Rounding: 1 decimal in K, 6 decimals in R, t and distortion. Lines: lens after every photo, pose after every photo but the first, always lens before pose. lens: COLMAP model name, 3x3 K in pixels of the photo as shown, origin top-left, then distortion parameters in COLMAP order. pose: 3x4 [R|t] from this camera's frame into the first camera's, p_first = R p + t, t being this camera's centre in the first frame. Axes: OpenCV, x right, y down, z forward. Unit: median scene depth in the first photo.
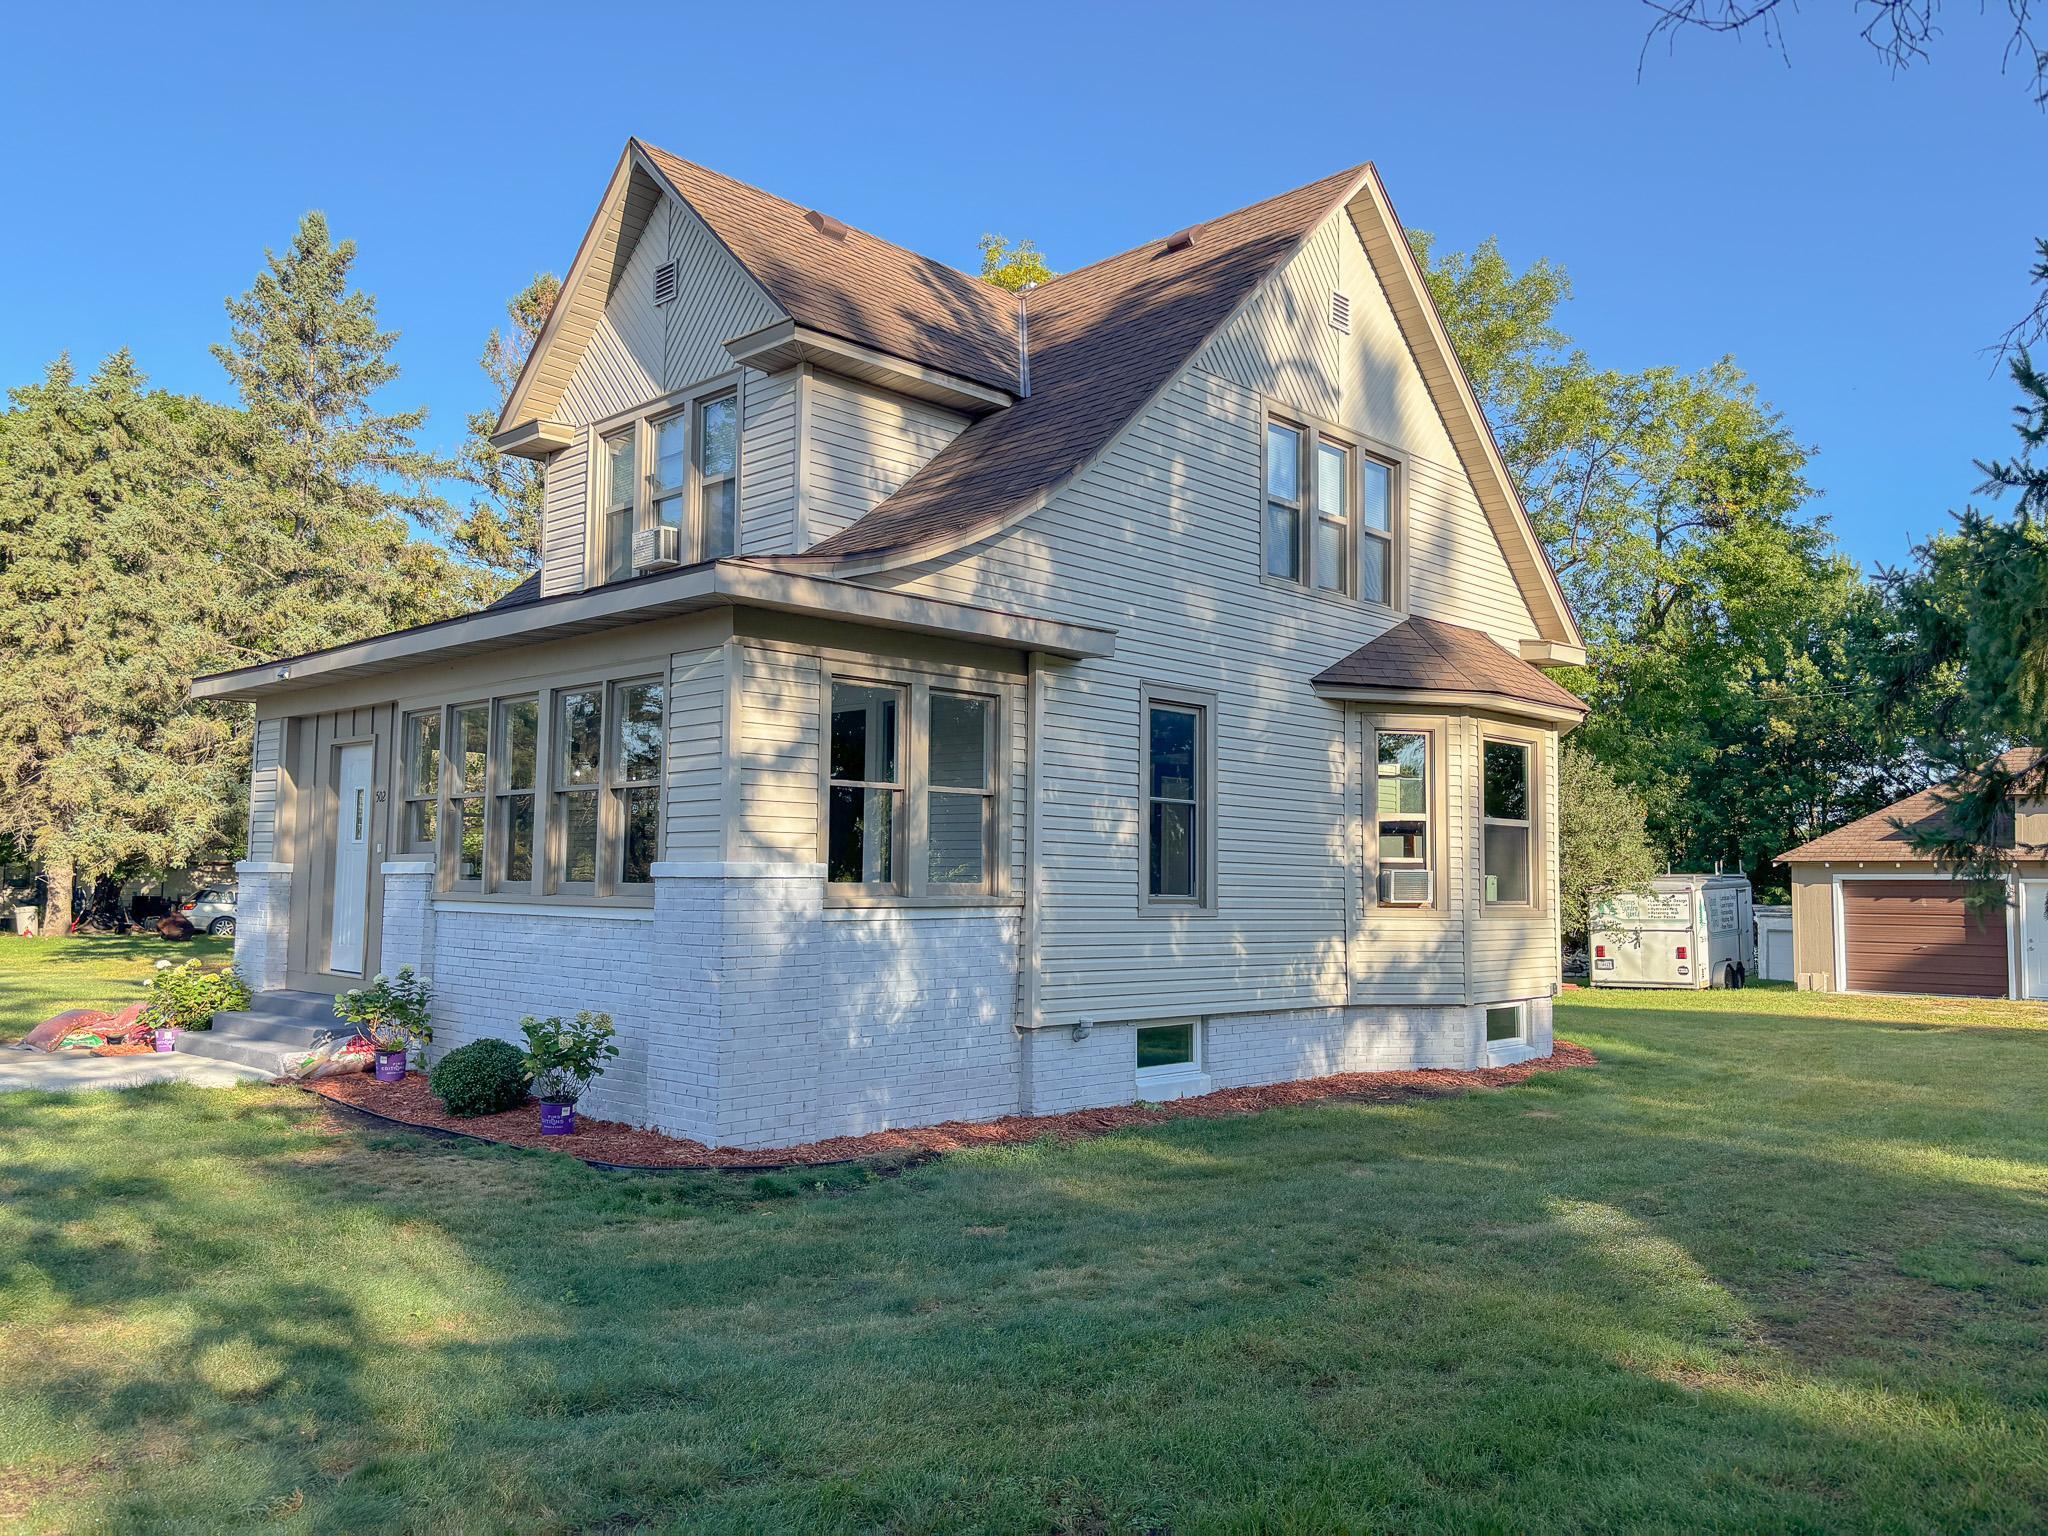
lens RADIAL K [[1497.3, 0, 971.1], [0, 1497.3, 768.2], [0, 0, 1]] dist [0.026555, -0.008181]
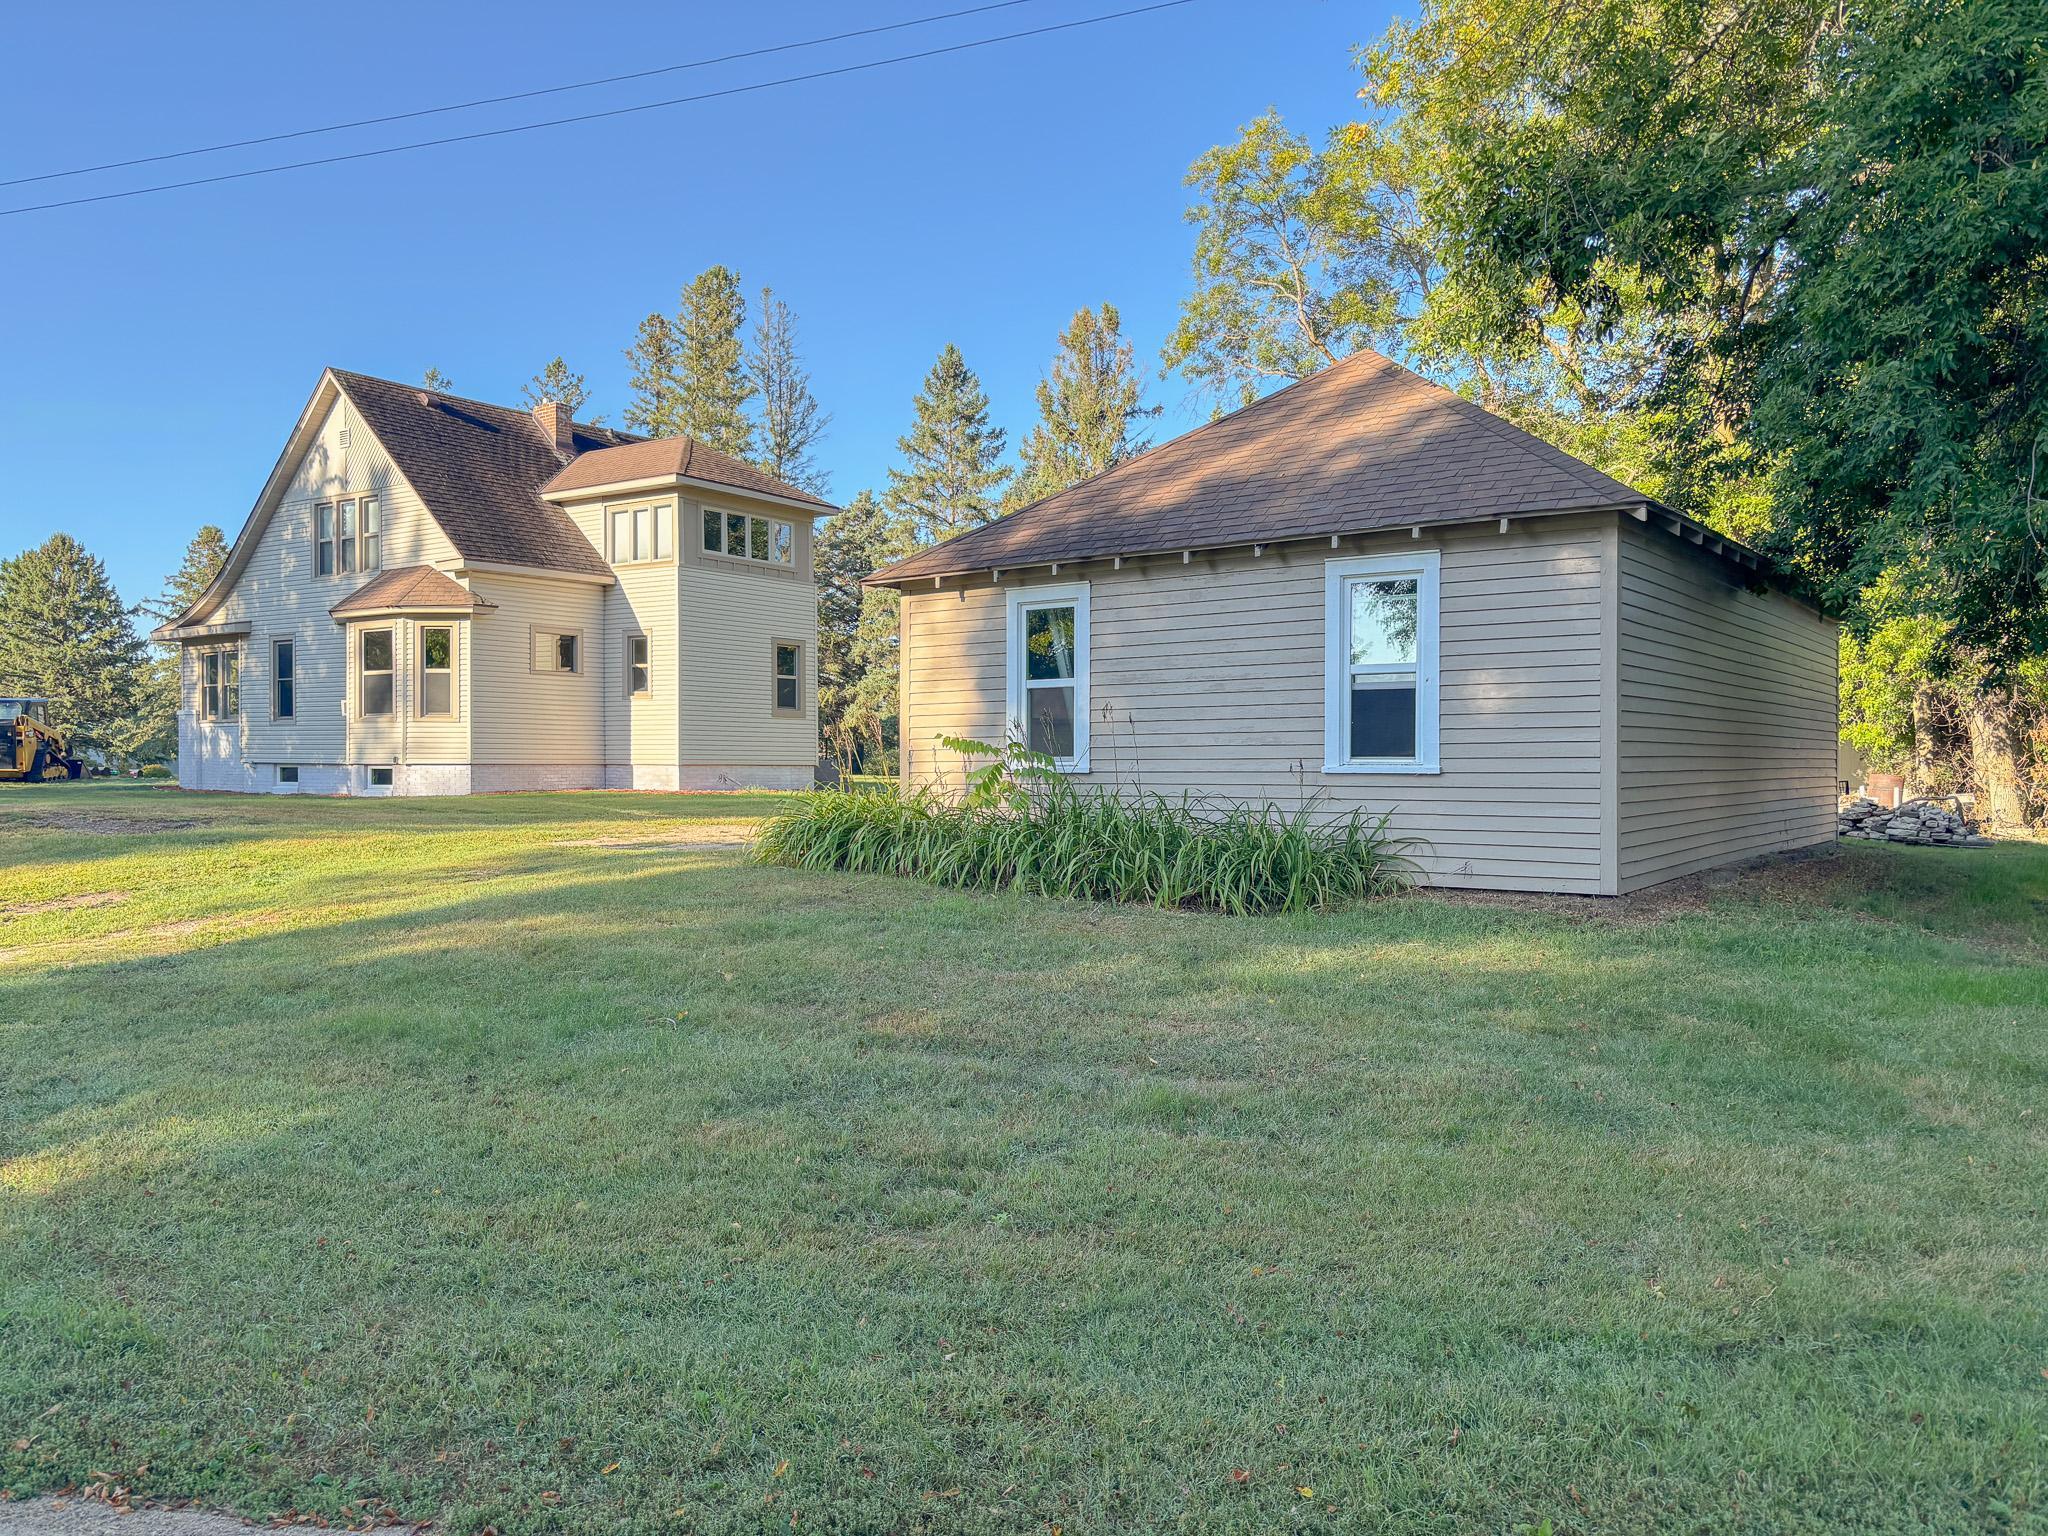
lens RADIAL K [[1513.6, 0, 1039.7], [0, 1513.6, 776.1], [0, 0, 1]] dist [0.063000, -0.101274]
pose [[0.167880, 0.011901, -0.985736, 2.955206], [0.077828, 0.996646, 0.025288, 0.223809], [0.982730, -0.080964, 0.166391, 1.836051]]
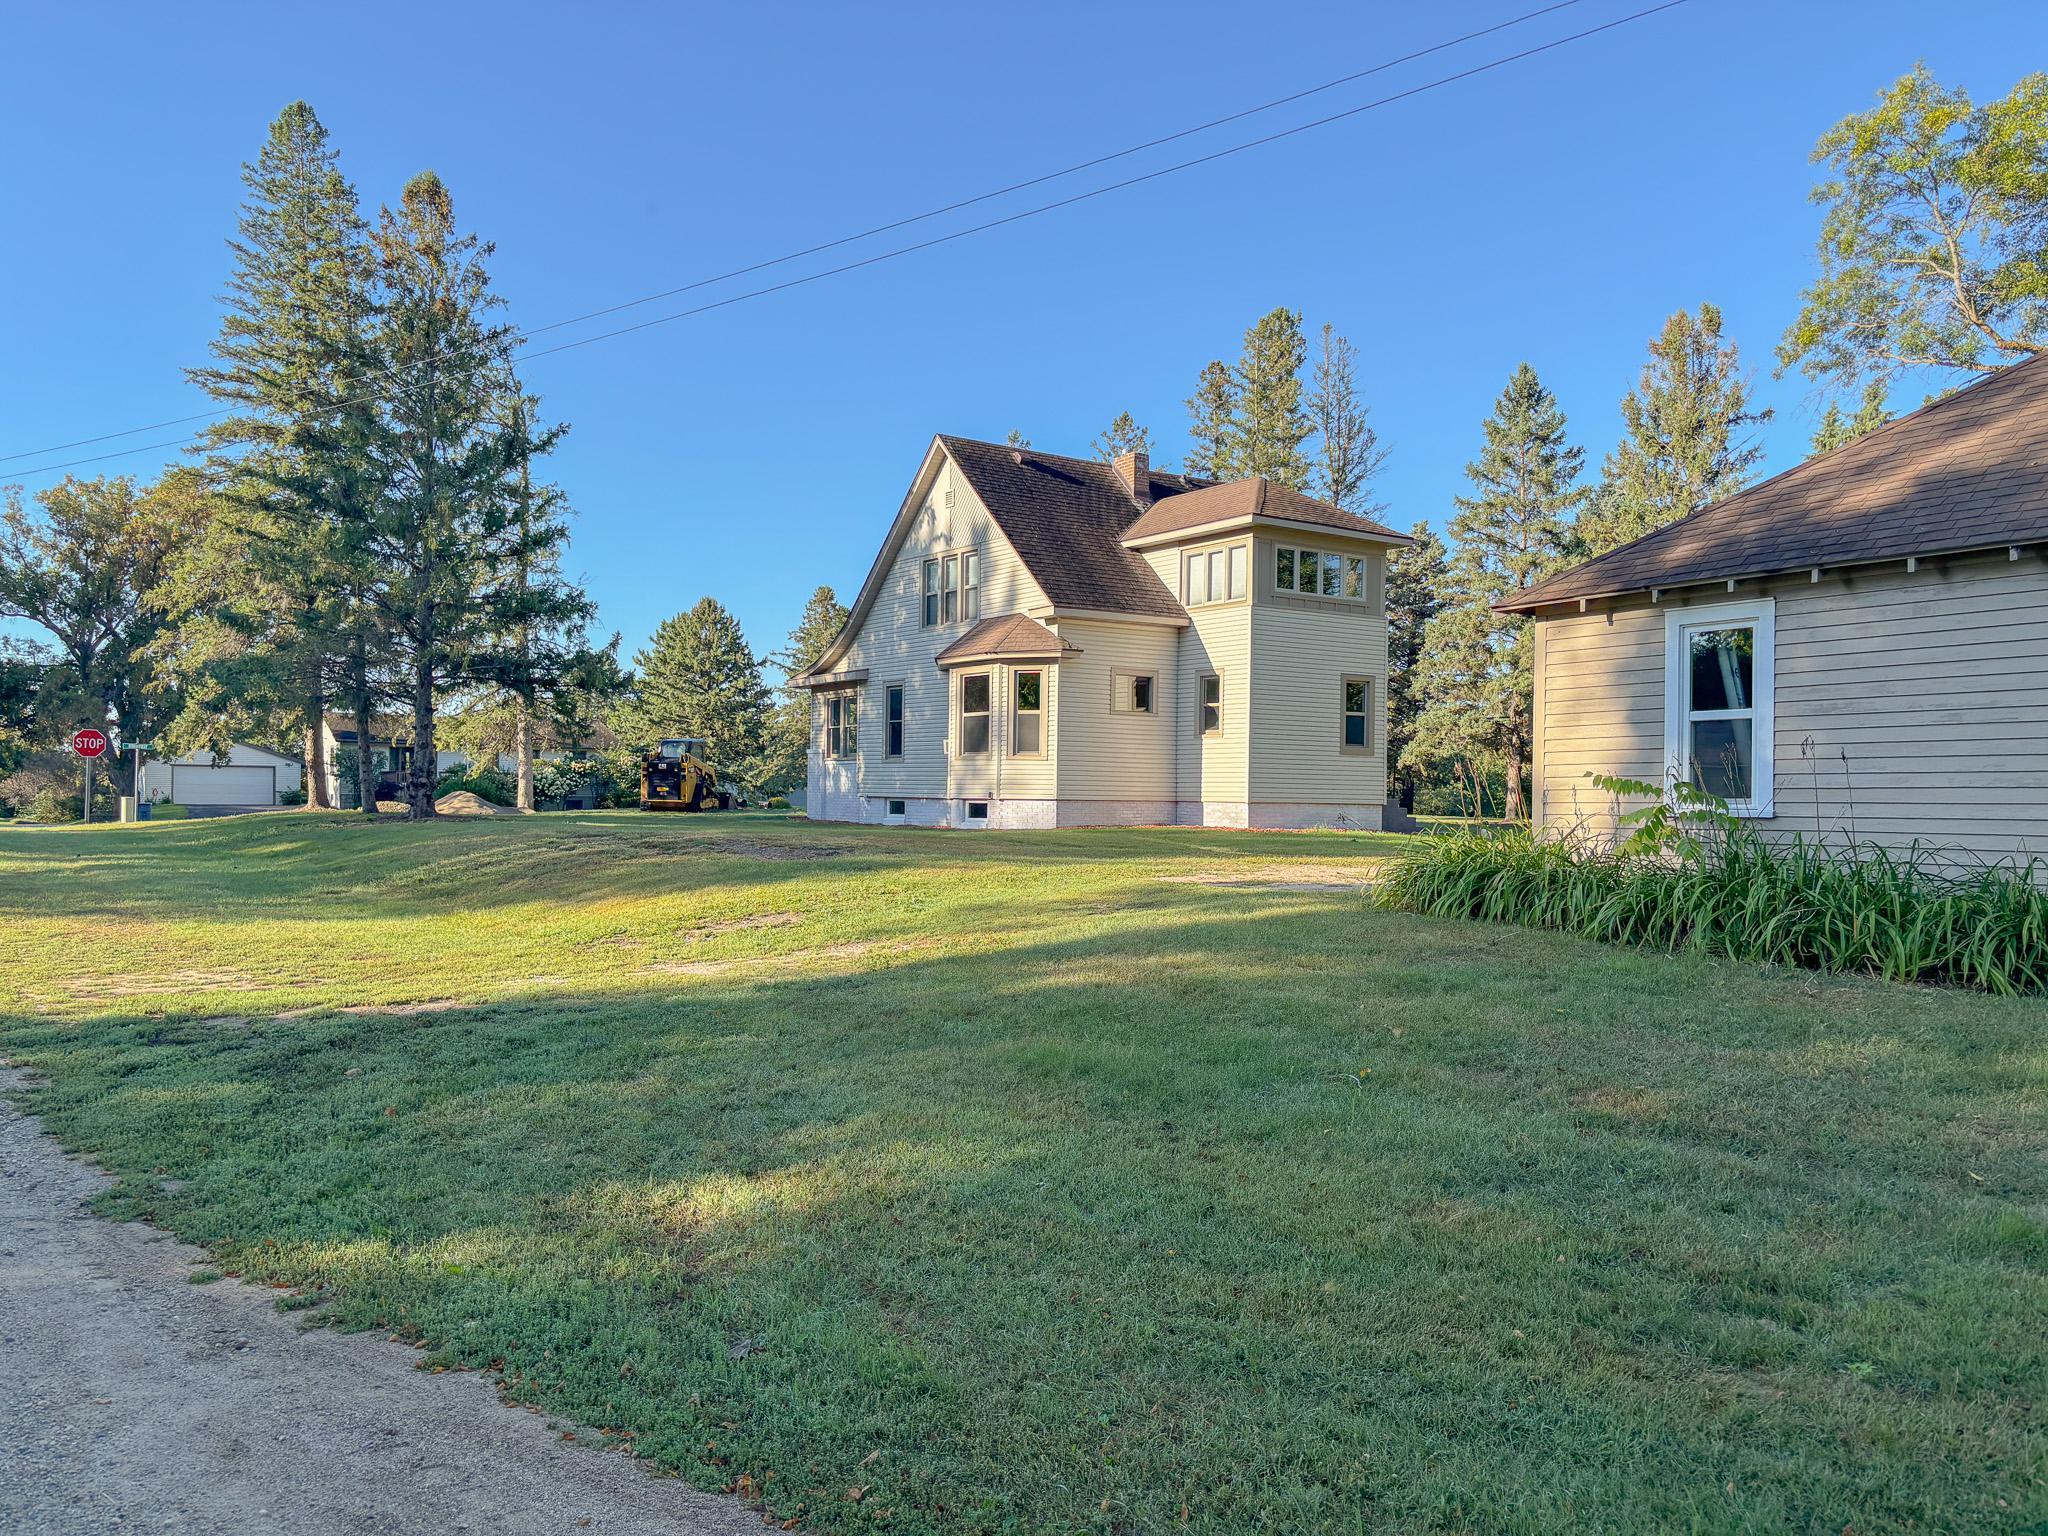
lens RADIAL K [[1513.6, 0, 1039.7], [0, 1513.6, 776.1], [0, 0, 1]] dist [0.063000, -0.101274]
pose [[-0.178544, -0.013051, -0.983845, 2.913823], [0.068450, 0.997325, -0.025652, 0.219381], [0.981548, -0.071924, -0.177173, 1.778446]]
